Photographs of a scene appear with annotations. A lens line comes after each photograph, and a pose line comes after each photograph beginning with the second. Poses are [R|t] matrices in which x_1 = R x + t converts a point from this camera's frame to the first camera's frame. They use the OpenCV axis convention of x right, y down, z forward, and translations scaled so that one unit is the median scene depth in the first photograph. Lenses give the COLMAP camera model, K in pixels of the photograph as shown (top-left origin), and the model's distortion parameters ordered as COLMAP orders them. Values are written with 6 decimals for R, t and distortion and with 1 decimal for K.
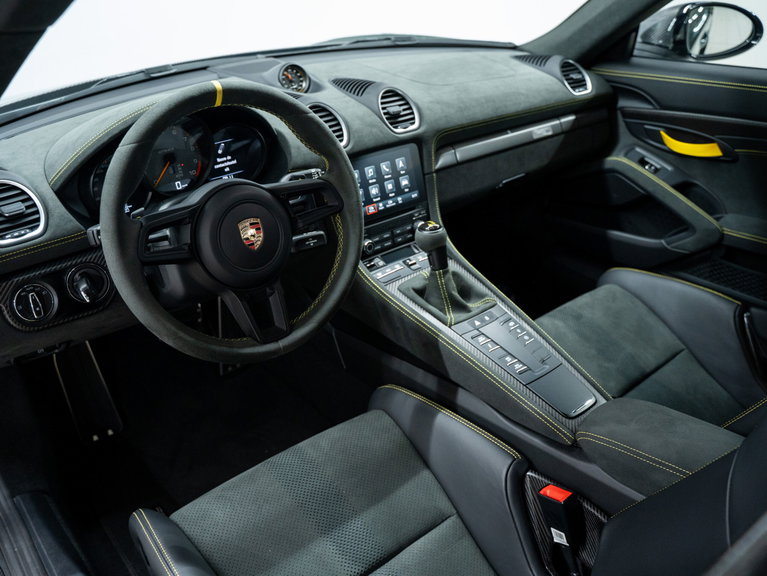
lens RADIAL K [[692.0, 0, 383.5], [0, 692.0, 288.0], [0, 0, 1]] dist [-0.006815, -0.002047]
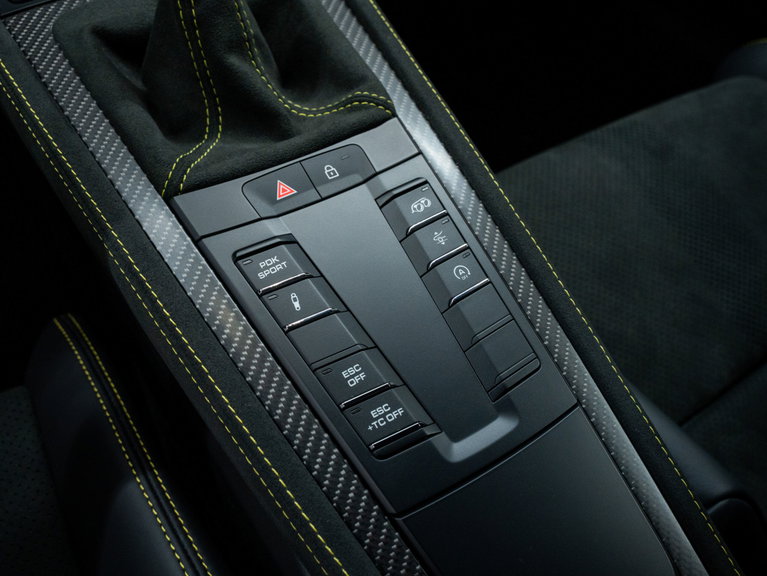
lens RADIAL K [[712.7, 0, 383.5], [0, 712.7, 288.0], [0, 0, 1]] dist [-0.074830, -0.001088]
pose [[0.992967, 0.110454, -0.042630, 0.173714], [-0.089804, 0.937298, 0.336760, -0.007910], [0.077153, -0.330564, 0.940625, 0.678455]]
